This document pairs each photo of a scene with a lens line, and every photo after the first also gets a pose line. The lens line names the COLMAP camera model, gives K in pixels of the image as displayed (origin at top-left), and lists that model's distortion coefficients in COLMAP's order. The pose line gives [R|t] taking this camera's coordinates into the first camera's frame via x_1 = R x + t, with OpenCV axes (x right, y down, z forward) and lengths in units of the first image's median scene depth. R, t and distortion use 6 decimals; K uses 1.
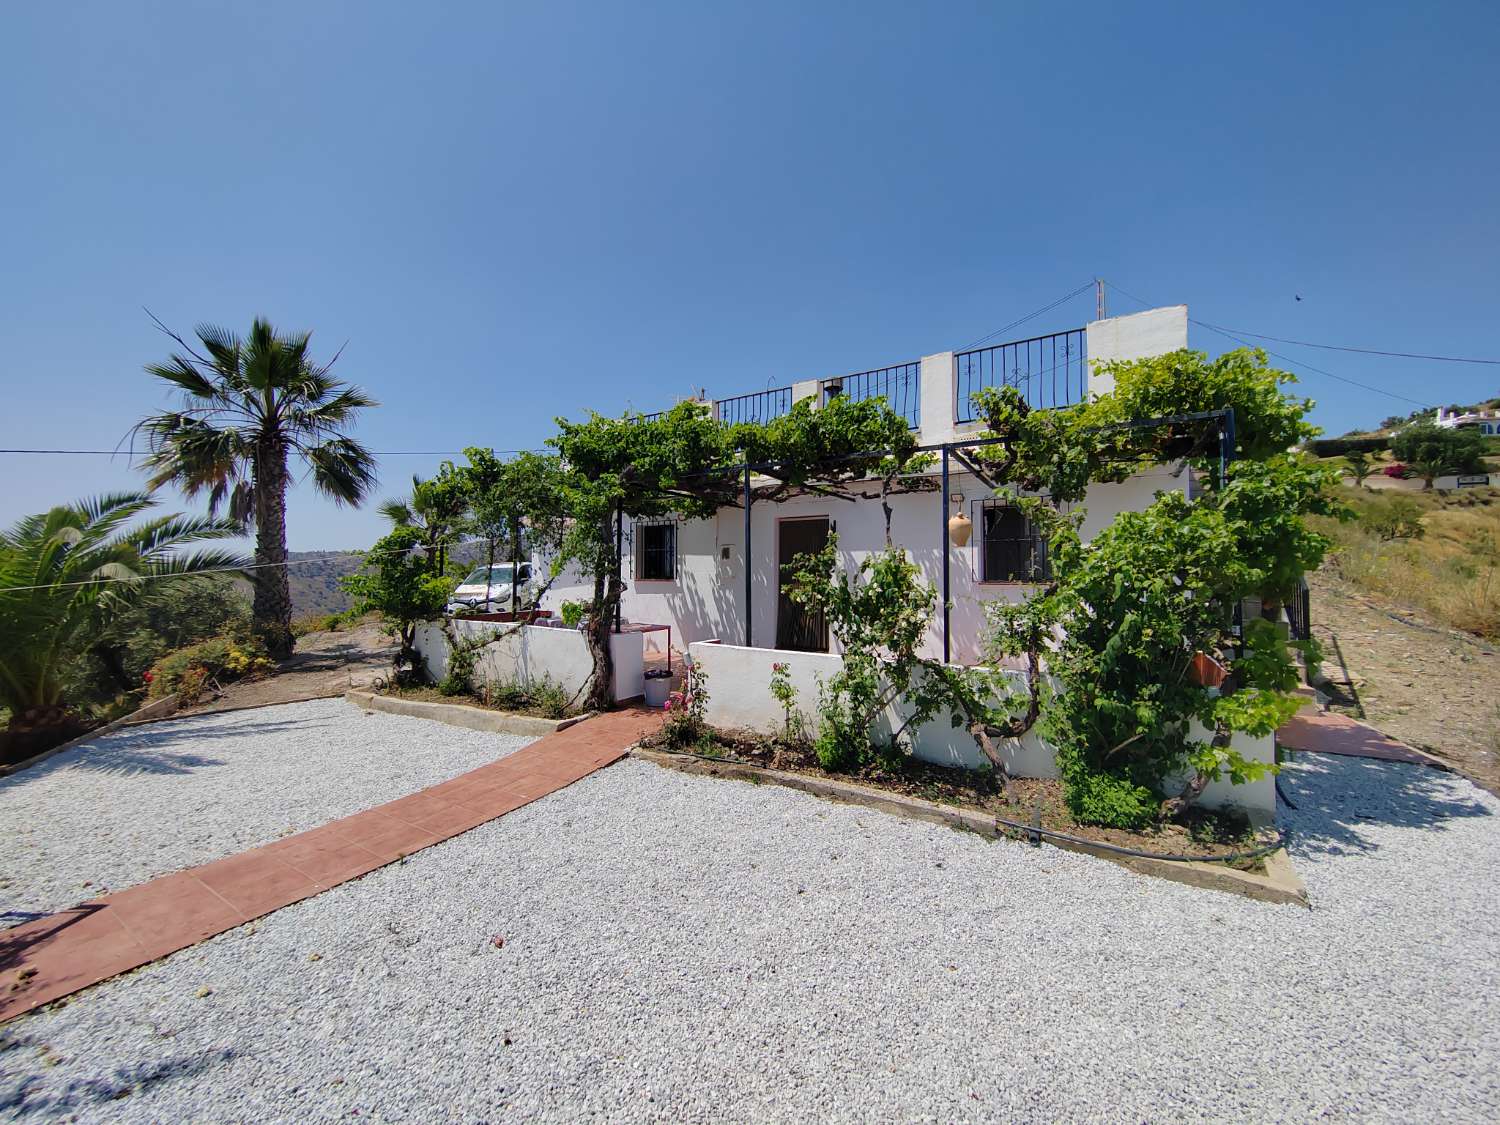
lens RADIAL K [[582.9, 0, 752.7], [0, 582.9, 558.8], [0, 0, 1]] dist [0.005897, 0.000595]
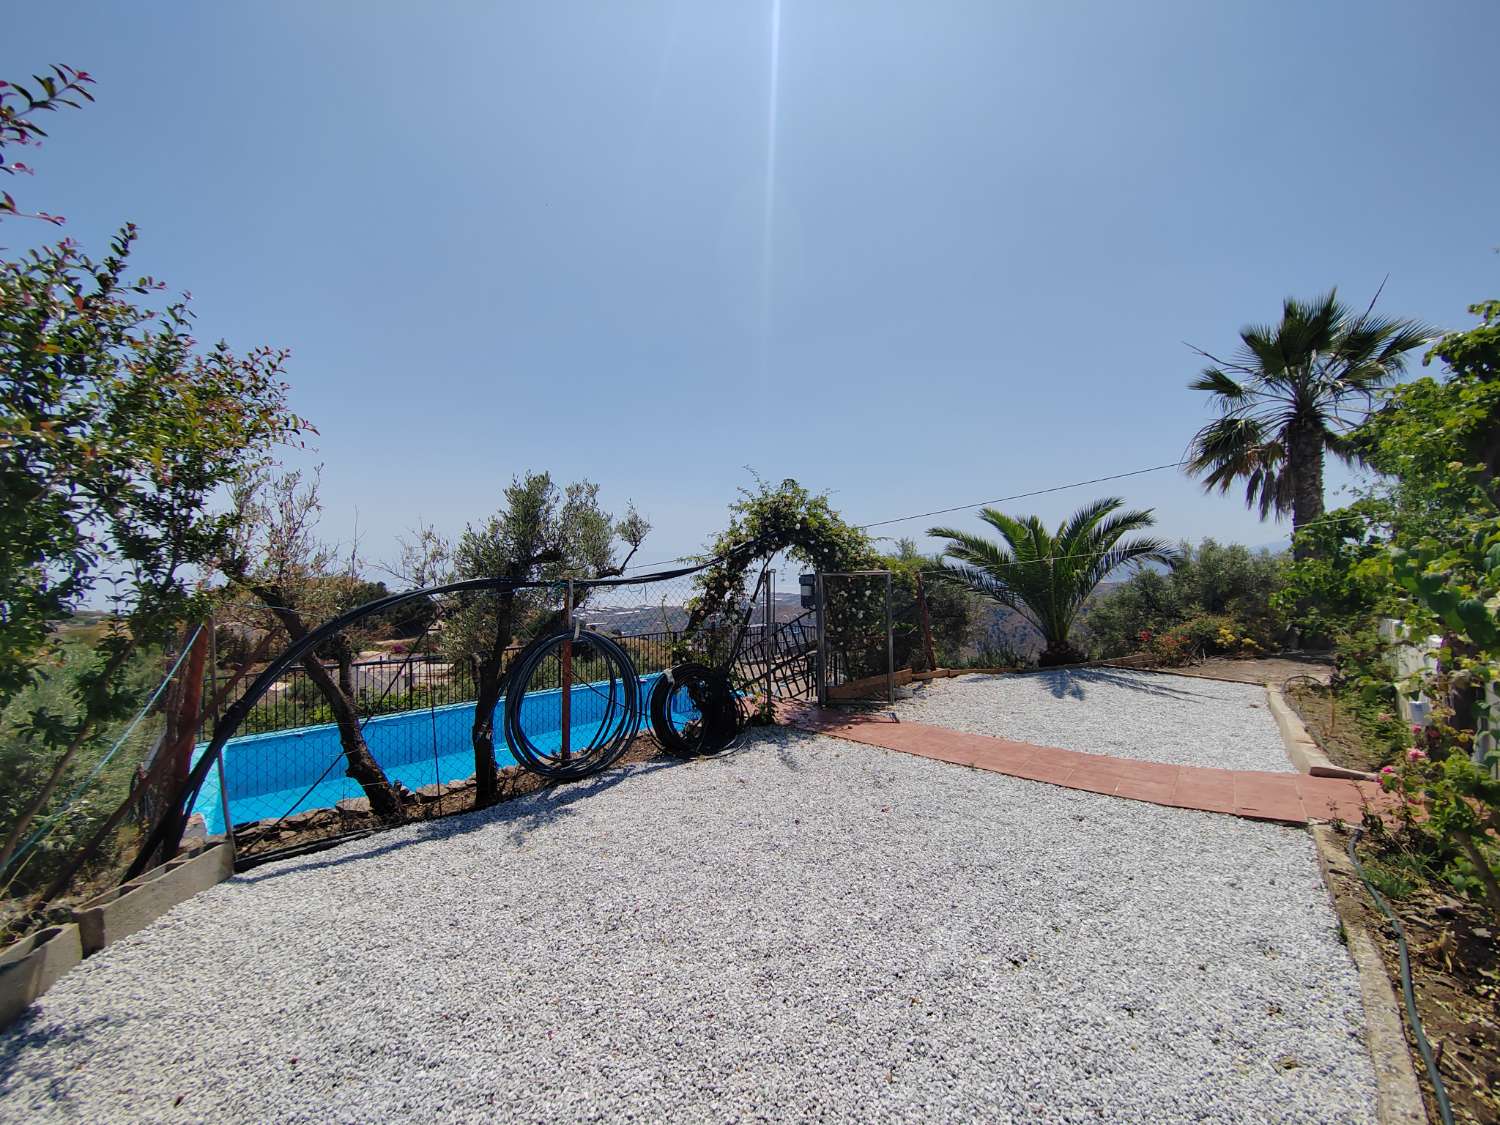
lens RADIAL K [[582.9, 0, 752.7], [0, 582.9, 558.8], [0, 0, 1]] dist [0.005897, 0.000595]
pose [[-0.128949, 0.003806, -0.991644, 0.283110], [0.022481, 0.999747, 0.000914, 0.005754], [0.991396, -0.022175, -0.129002, 0.239679]]
